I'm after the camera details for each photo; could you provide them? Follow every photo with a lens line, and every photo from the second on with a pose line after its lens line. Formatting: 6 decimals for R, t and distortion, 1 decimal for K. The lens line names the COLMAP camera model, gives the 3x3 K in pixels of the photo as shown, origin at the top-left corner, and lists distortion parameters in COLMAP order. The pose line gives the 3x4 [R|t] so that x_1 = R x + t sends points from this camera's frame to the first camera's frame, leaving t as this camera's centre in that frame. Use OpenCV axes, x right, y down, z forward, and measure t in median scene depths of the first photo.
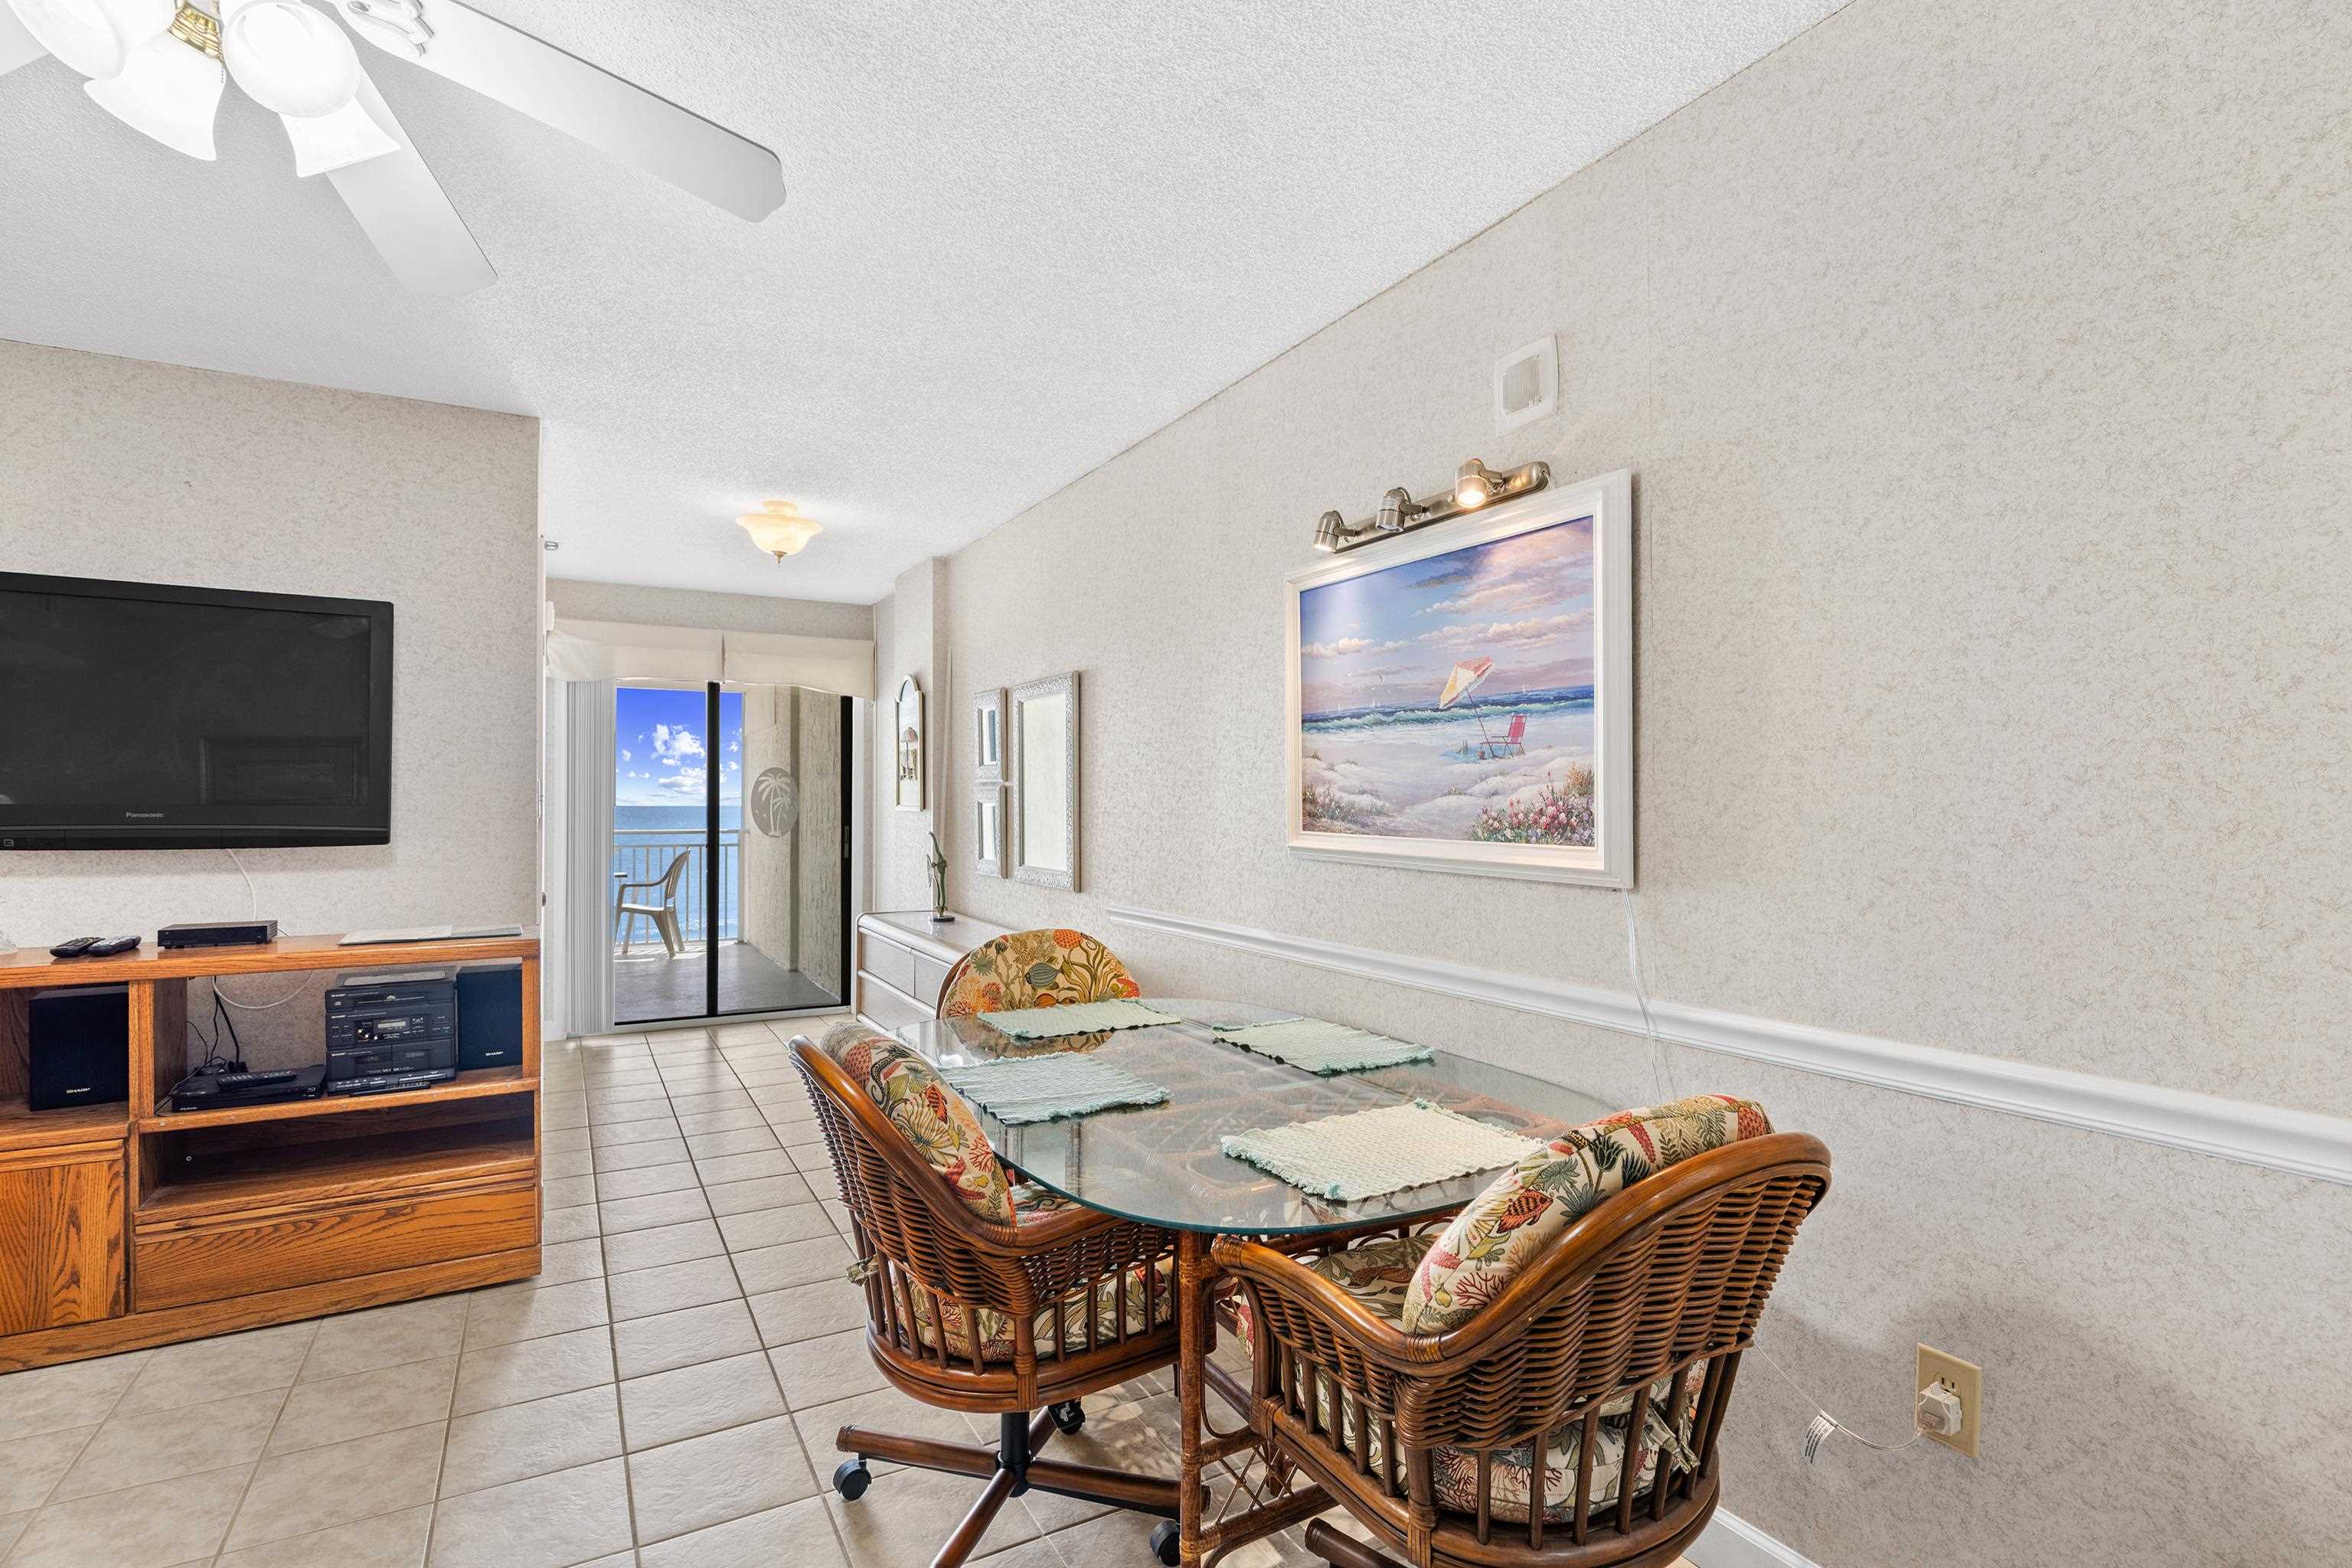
lens RADIAL K [[1115.0, 0, 1174.6], [0, 1115.0, 797.7], [0, 0, 1]] dist [-0.013152, 0.000619]
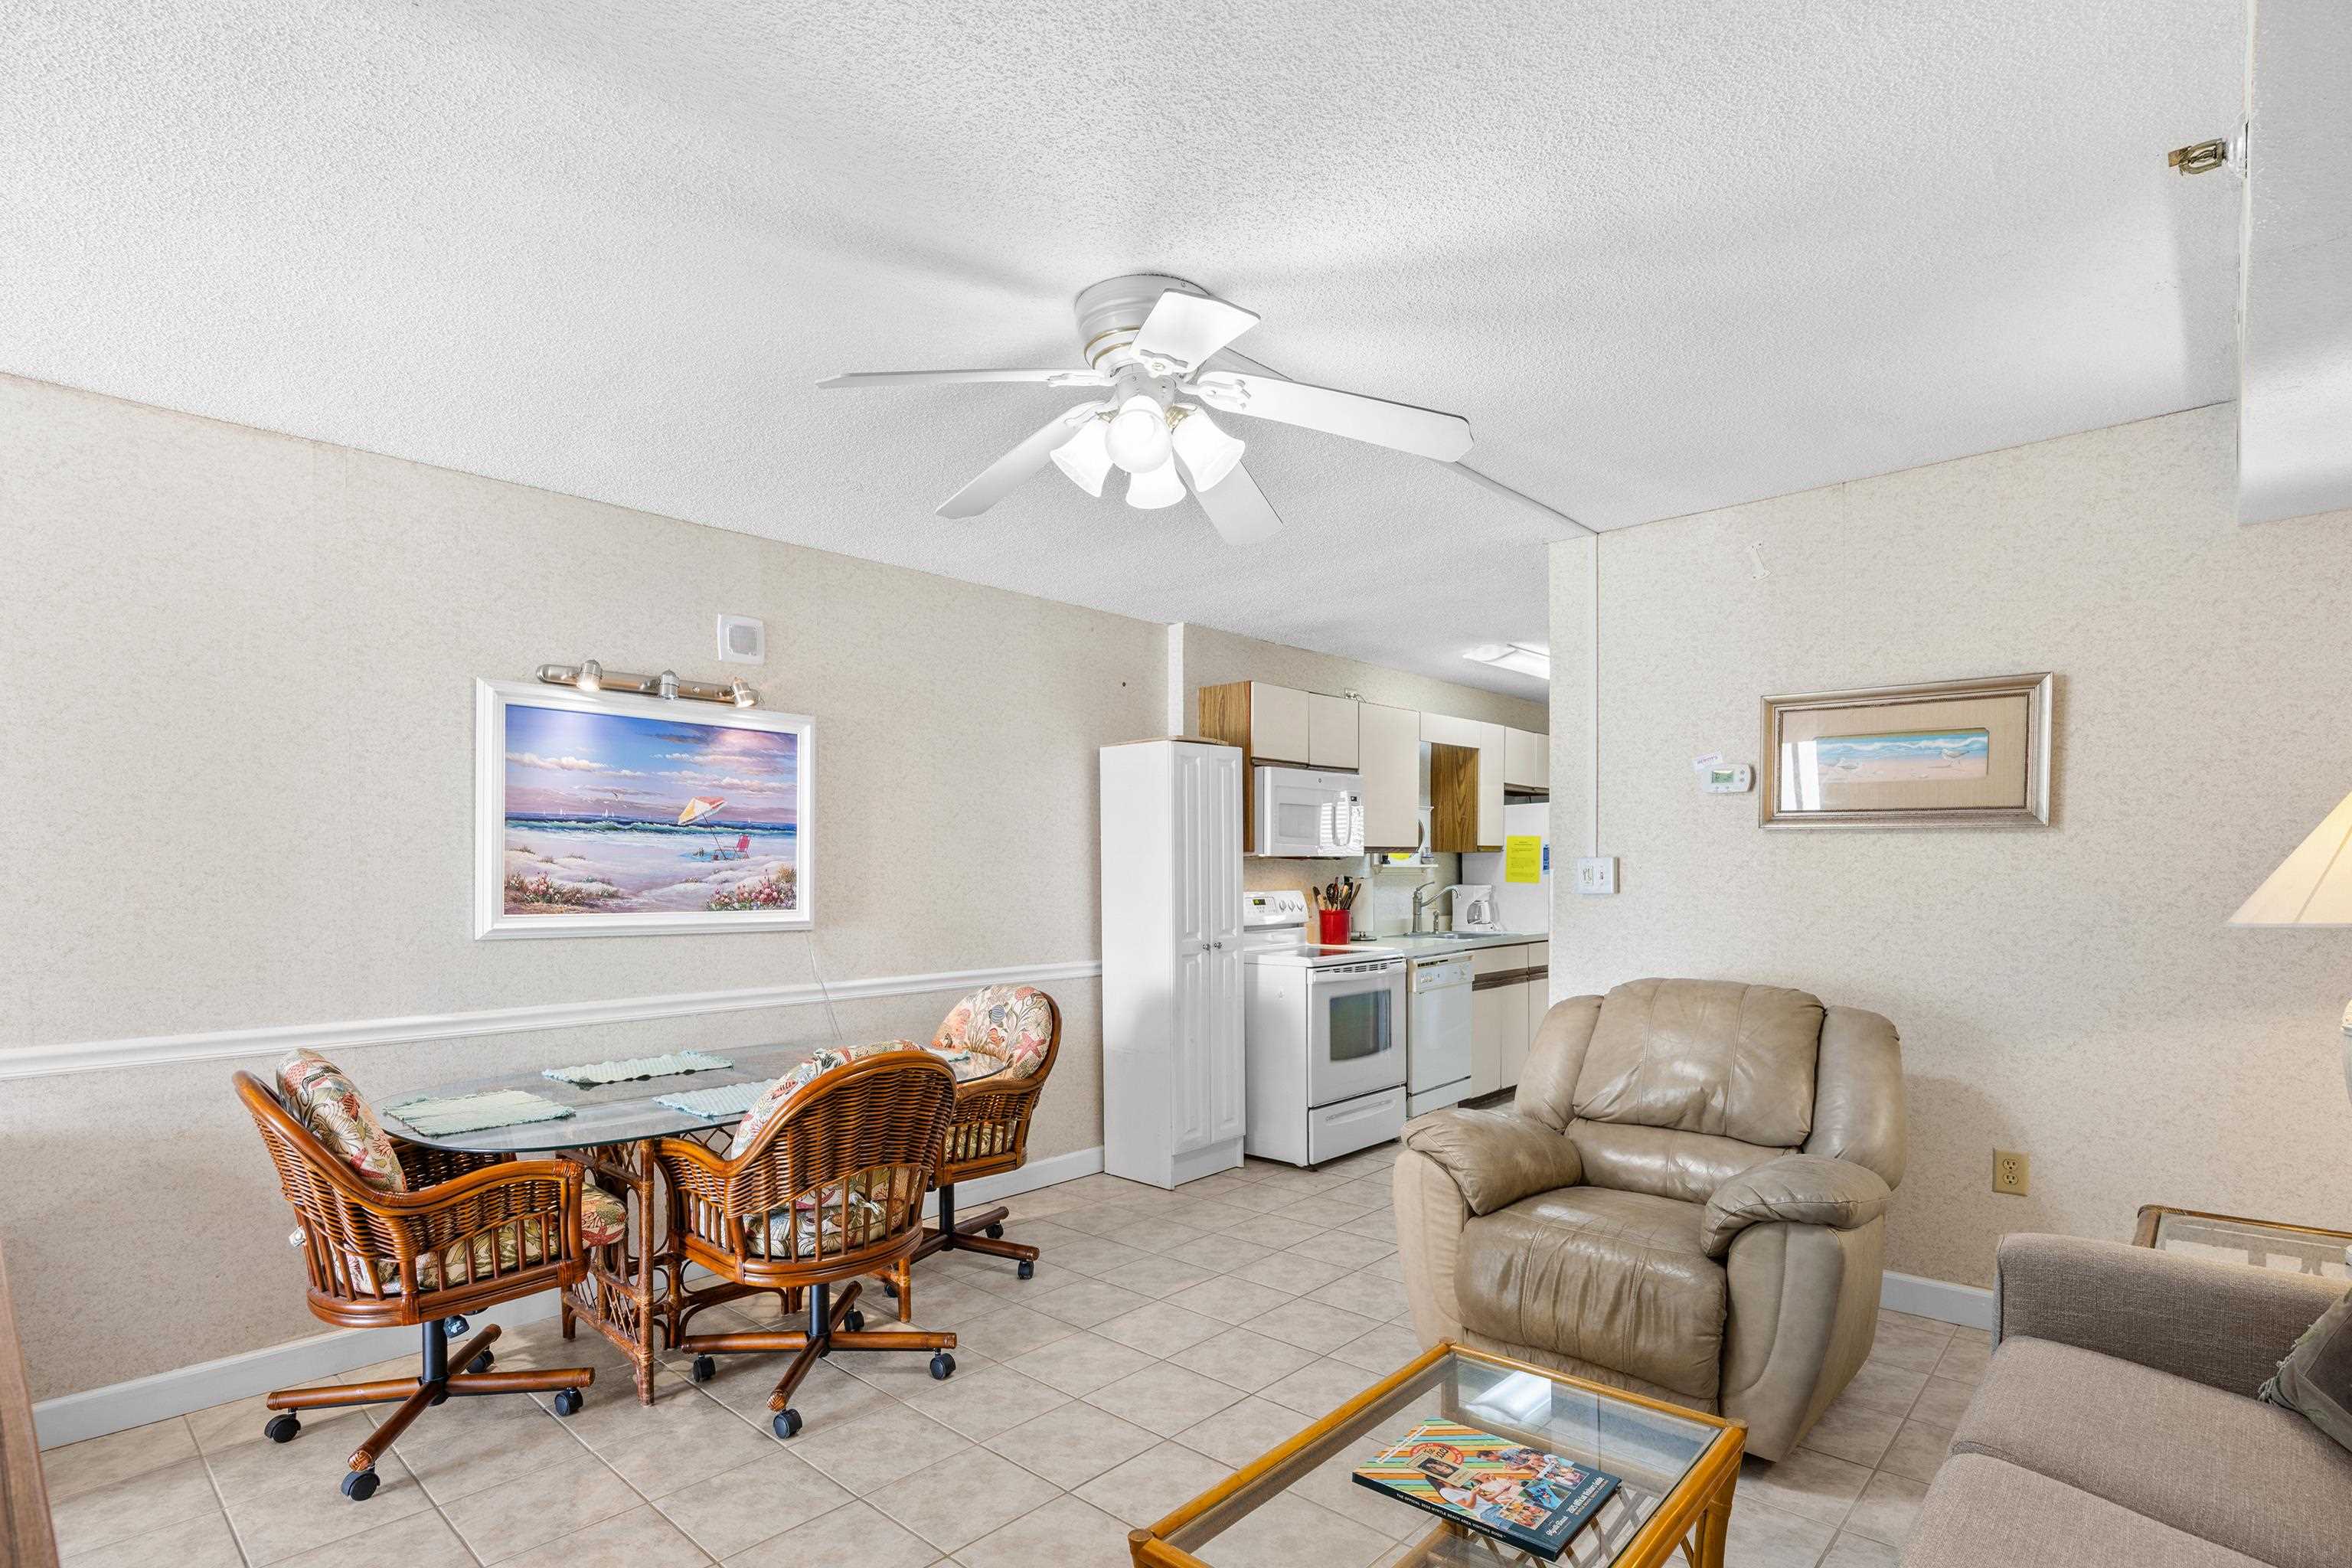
lens RADIAL K [[1115.0, 0, 1161.4], [0, 1115.0, 901.0], [0, 0, 1]] dist [-0.013152, 0.000619]
pose [[-0.295452, -0.020419, 0.955139, -1.284300], [0.002081, 0.999755, 0.022016, -0.008272], [-0.955355, 0.008492, -0.295338, 0.763944]]
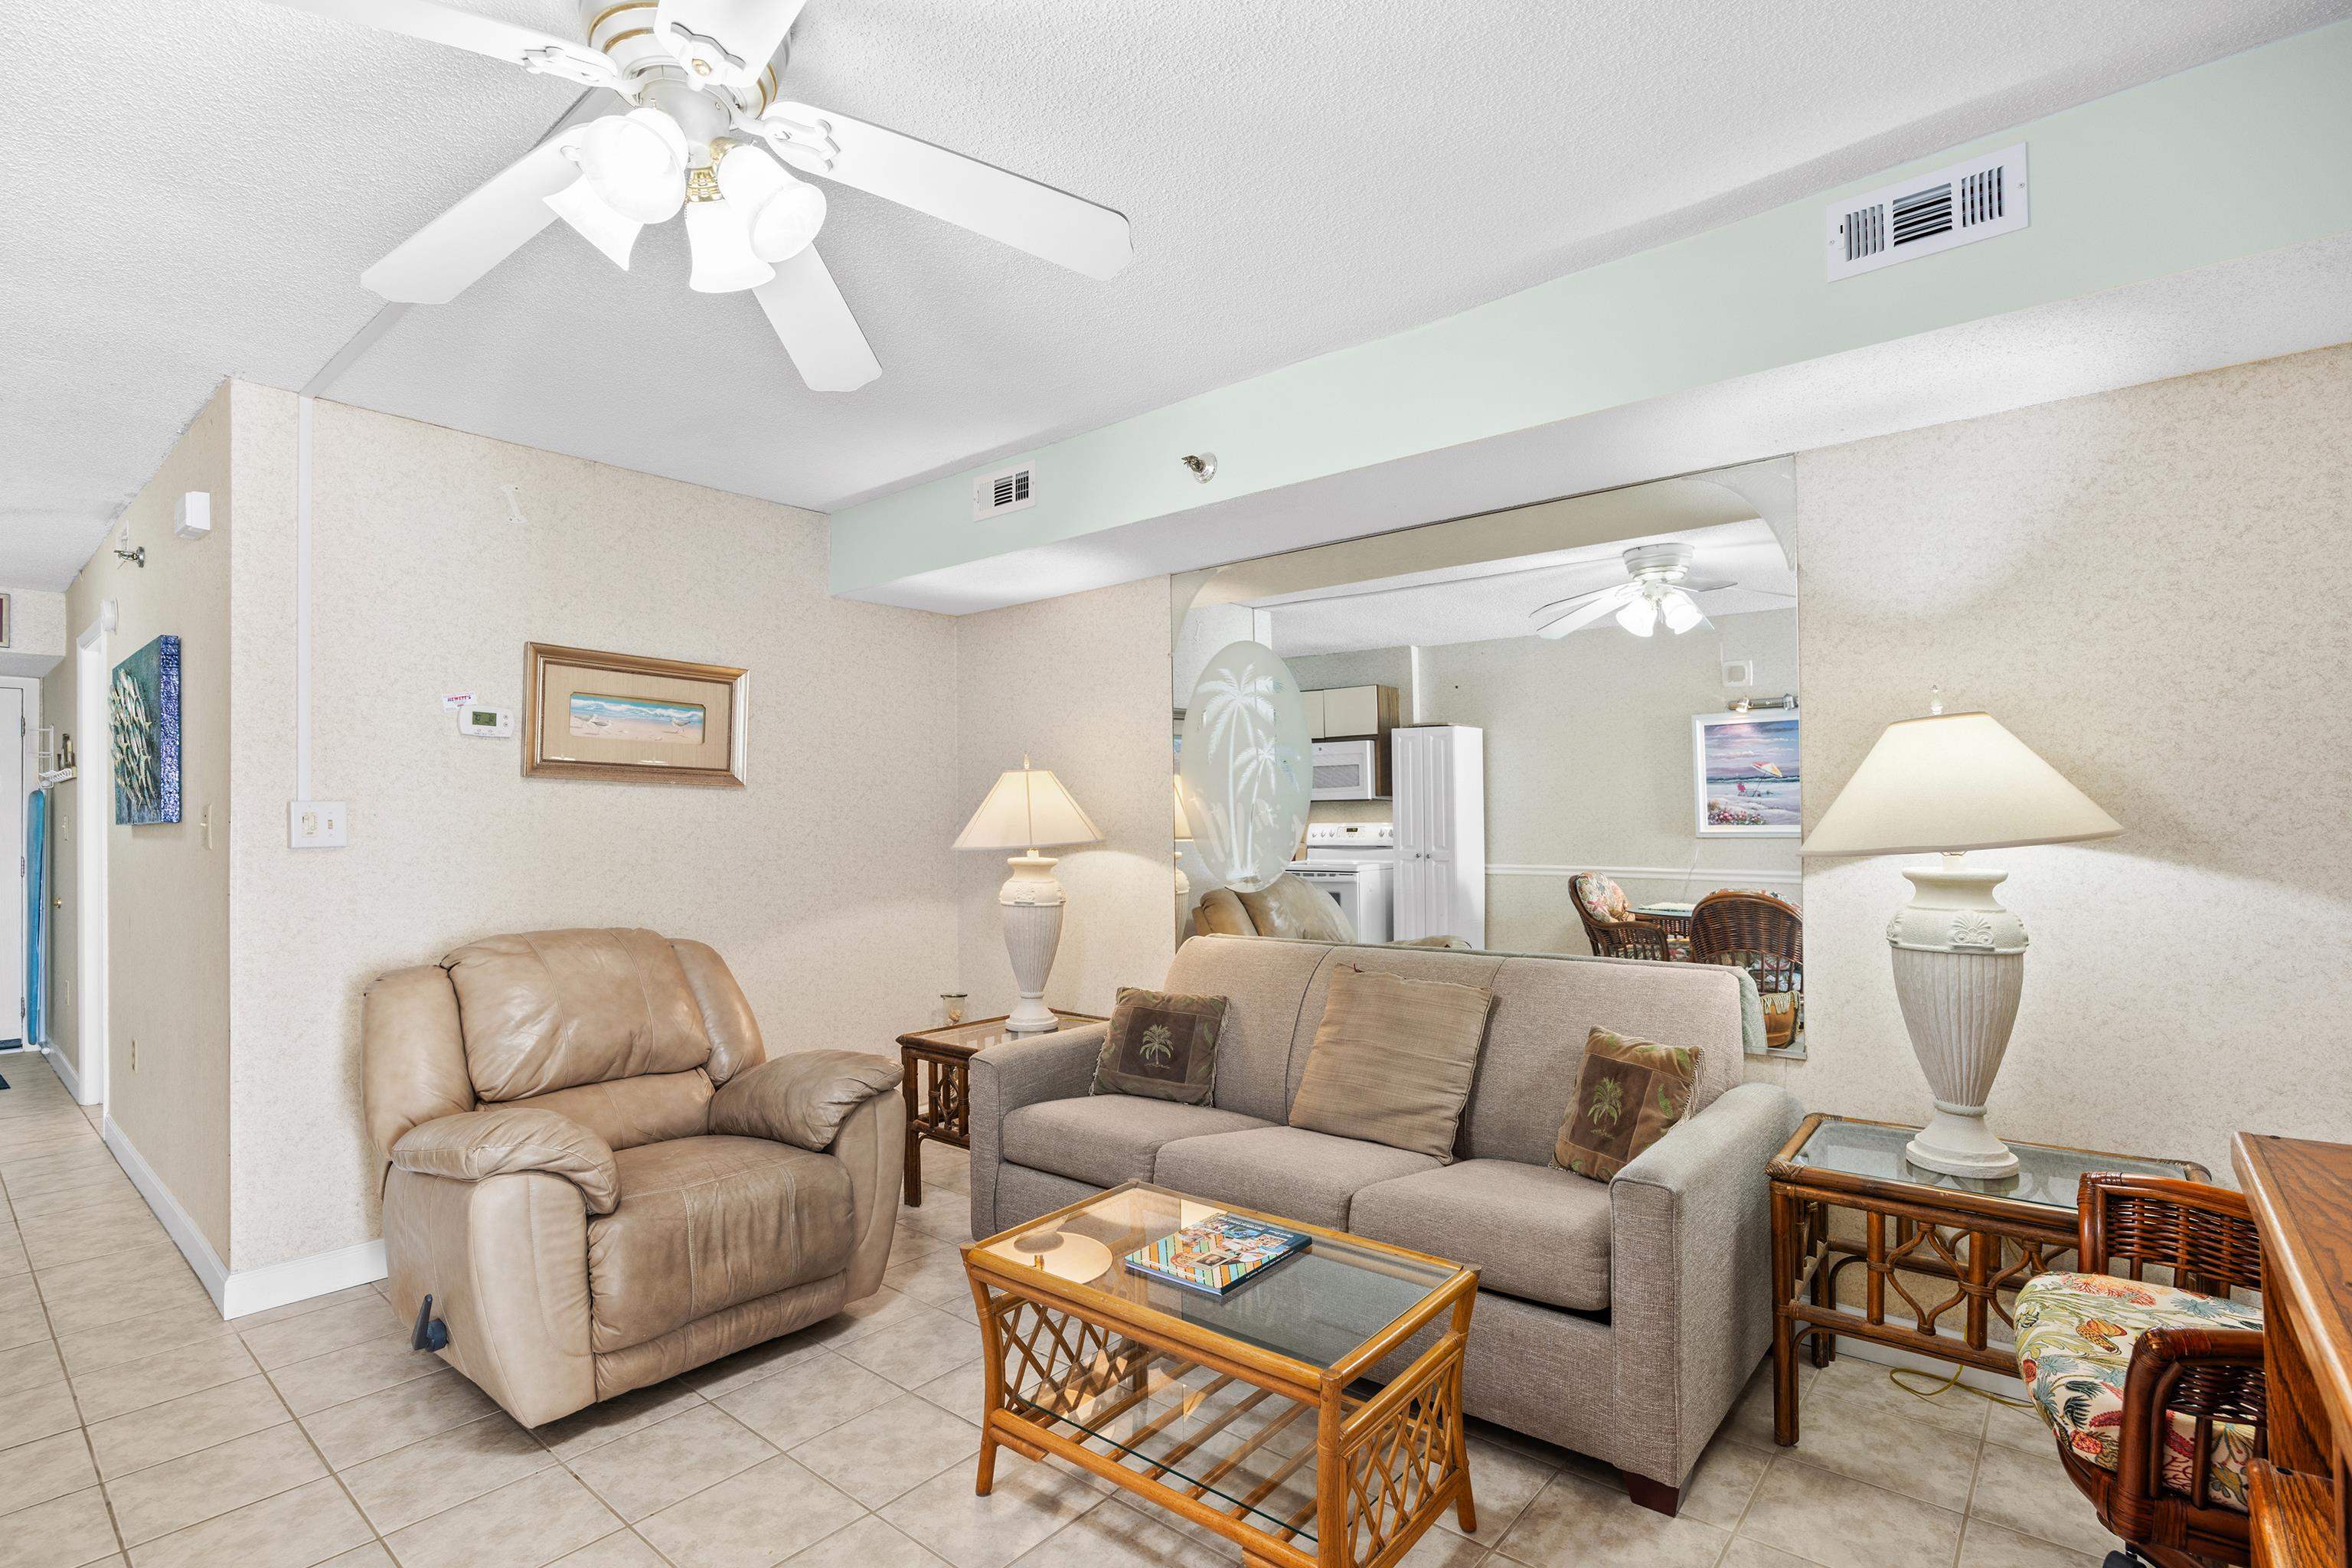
lens RADIAL K [[1115.0, 0, 1138.0], [0, 1115.0, 808.3], [0, 0, 1]] dist [-0.013152, 0.000619]
pose [[-0.942385, 0.005040, -0.334493, -0.467247], [0.012092, 0.999746, -0.019006, 0.007799], [0.334312, -0.021955, -0.942207, 1.165298]]
